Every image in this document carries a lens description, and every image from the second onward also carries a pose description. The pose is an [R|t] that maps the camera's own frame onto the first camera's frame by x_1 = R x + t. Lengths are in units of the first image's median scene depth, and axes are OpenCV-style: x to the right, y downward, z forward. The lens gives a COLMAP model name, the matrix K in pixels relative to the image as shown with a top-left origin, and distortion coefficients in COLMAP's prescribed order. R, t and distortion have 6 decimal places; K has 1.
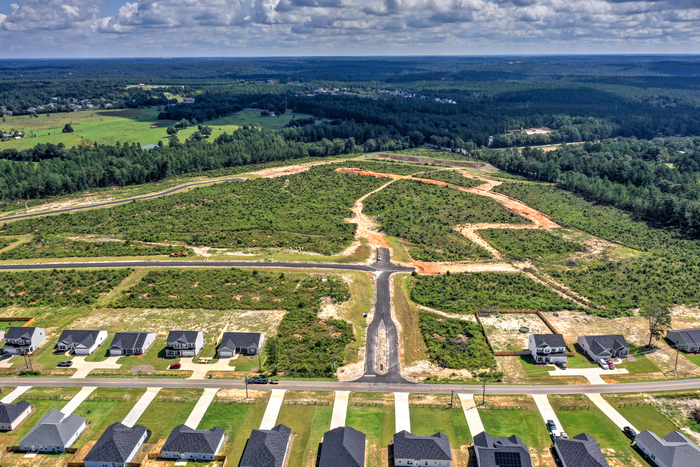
lens RADIAL K [[551.8, 0, 350.0], [0, 551.8, 233.5], [0, 0, 1]] dist [-0.000174, 0.003260]
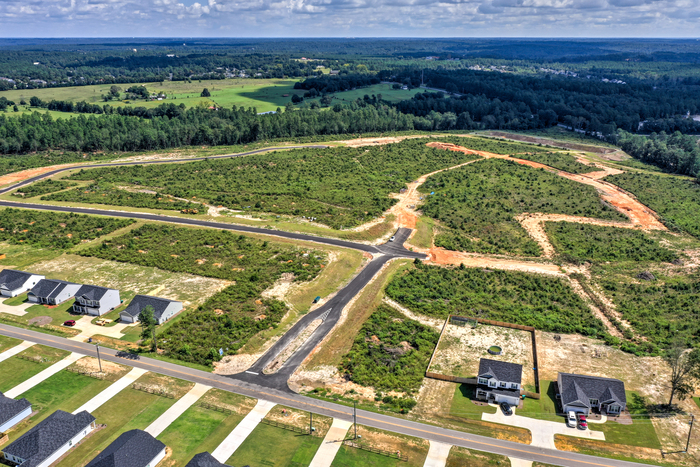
lens RADIAL K [[551.8, 0, 350.0], [0, 551.8, 233.5], [0, 0, 1]] dist [-0.000174, 0.003260]
pose [[0.950982, 0.110375, -0.288879, 0.286673], [-0.101524, 0.993792, 0.045492, 0.005249], [0.292107, -0.013933, 0.956284, 0.212592]]
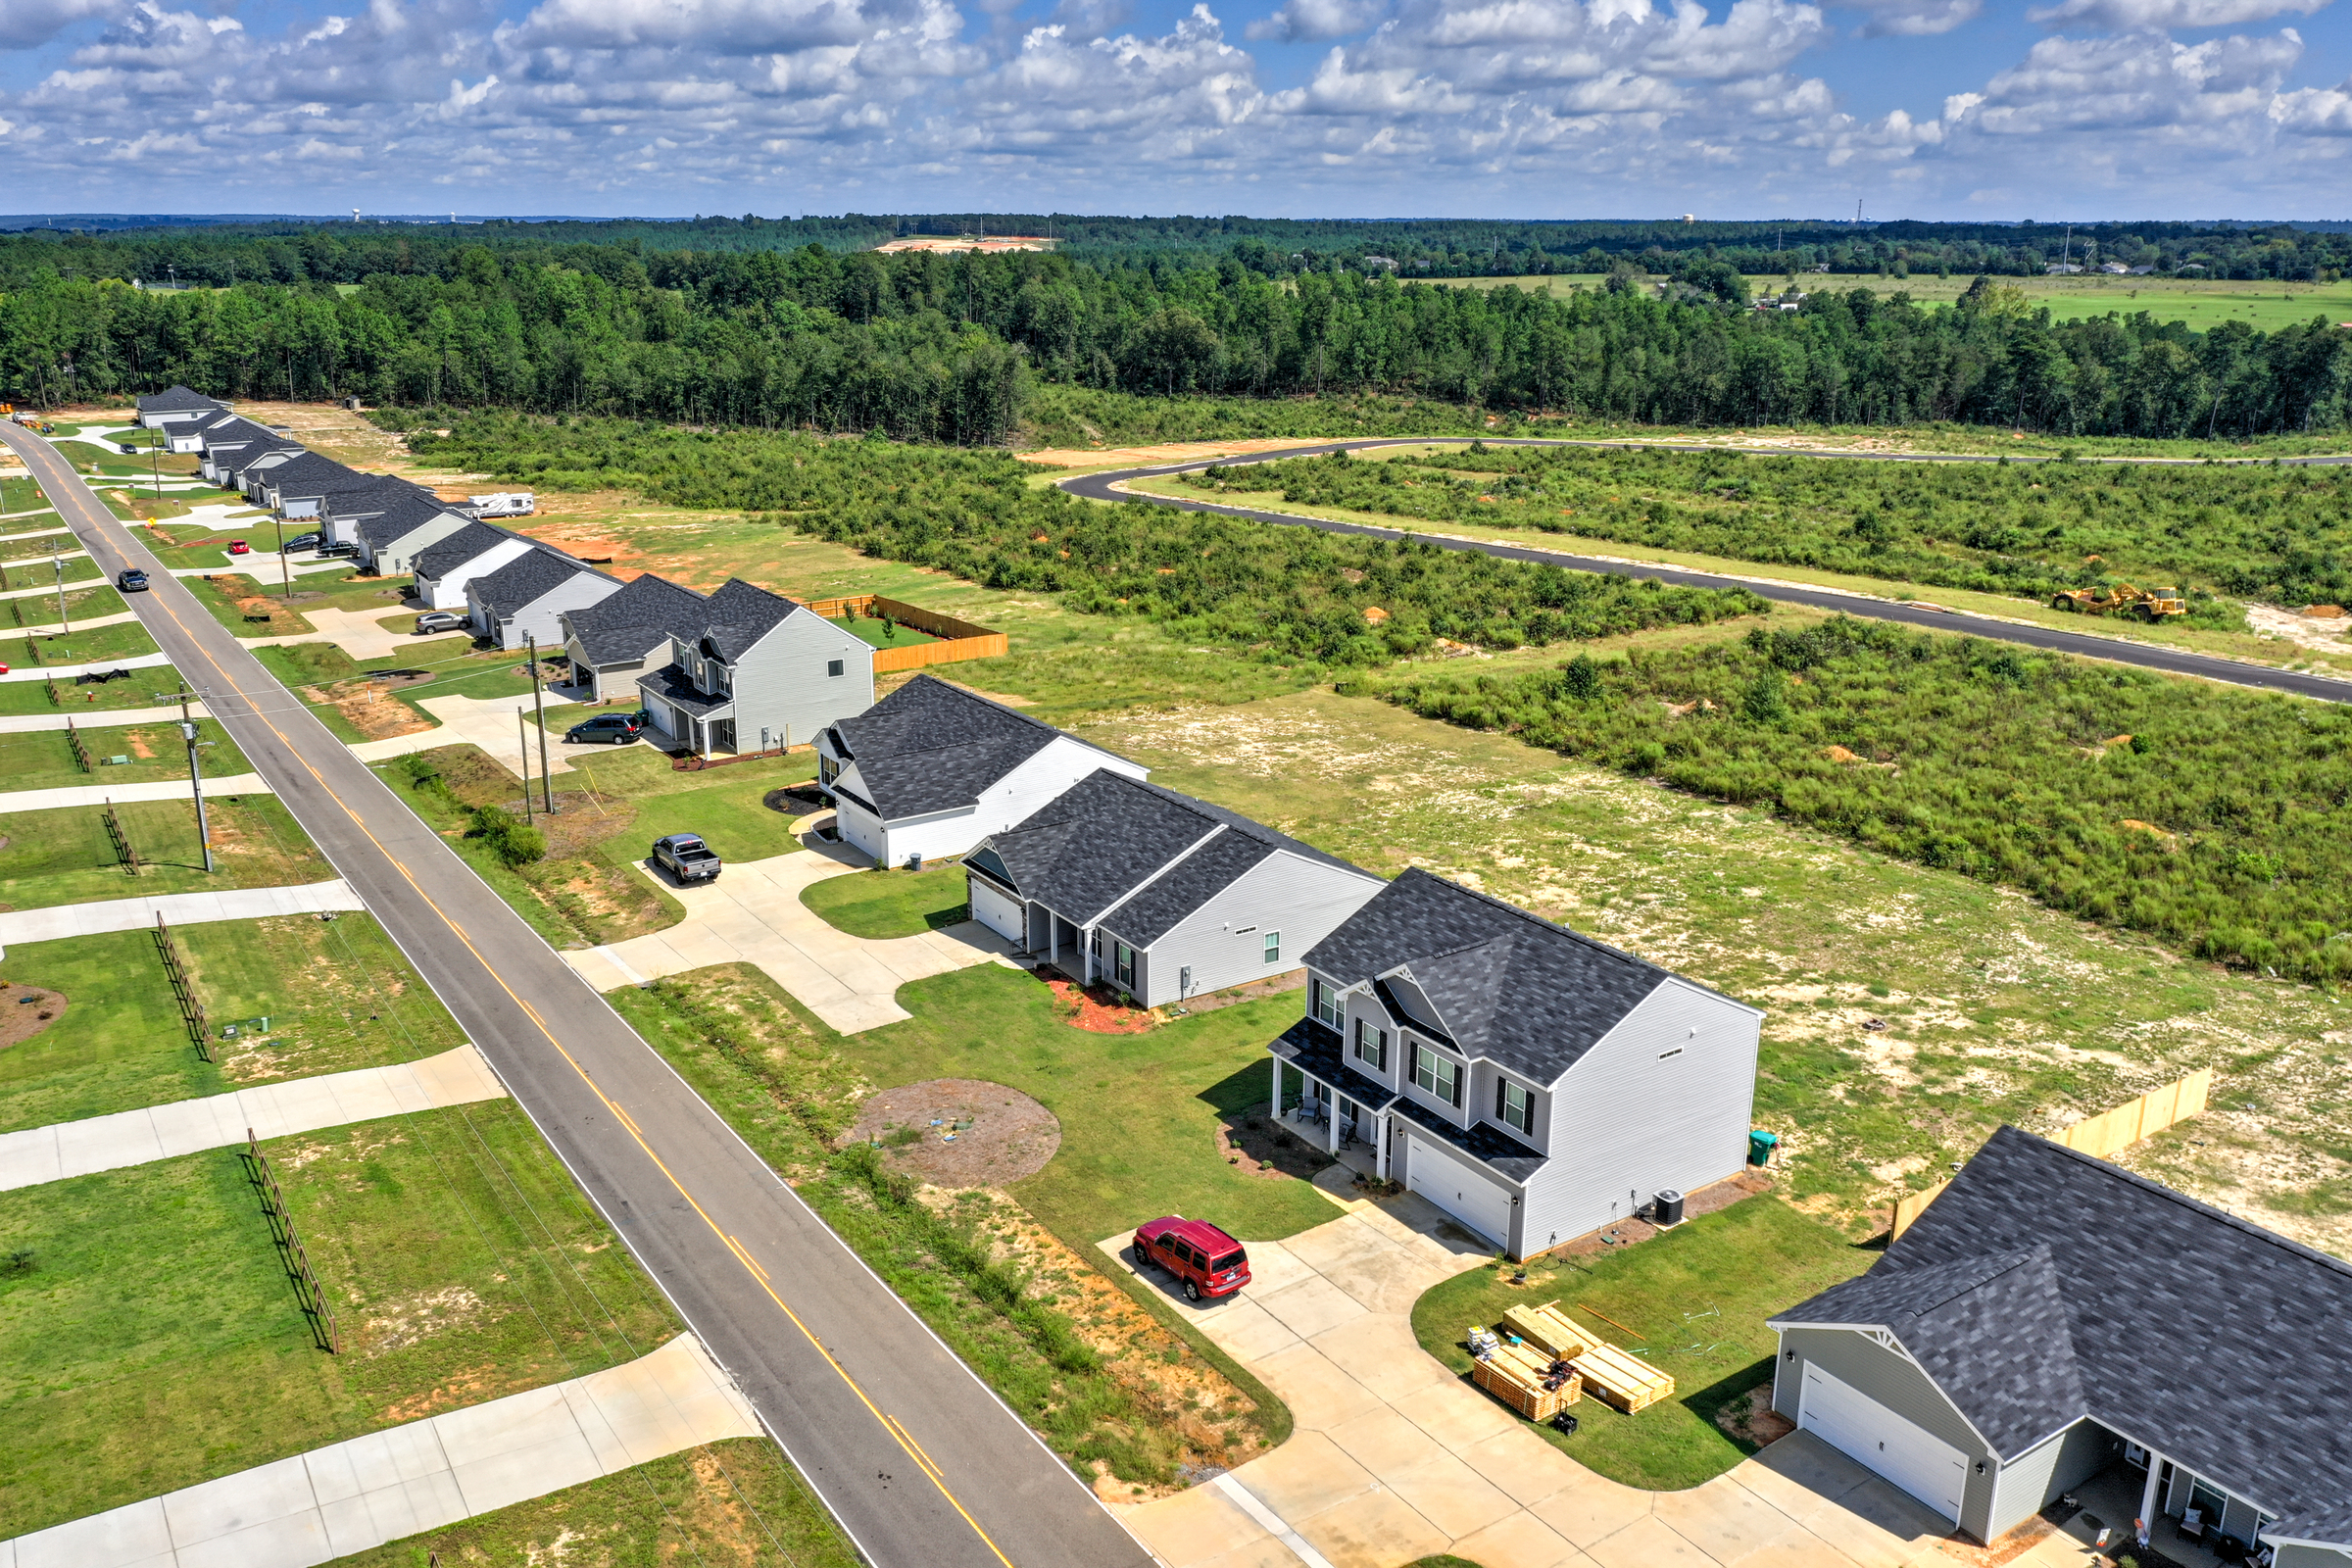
lens RADIAL K [[1854.2, 0, 1176.0], [0, 1854.2, 784.0], [0, 0, 1]] dist [-0.000174, 0.003260]
pose [[0.607137, 0.238988, -0.757806, -0.107716], [-0.254631, 0.961921, 0.099355, 0.119076], [0.752694, 0.132639, 0.644871, 0.645256]]
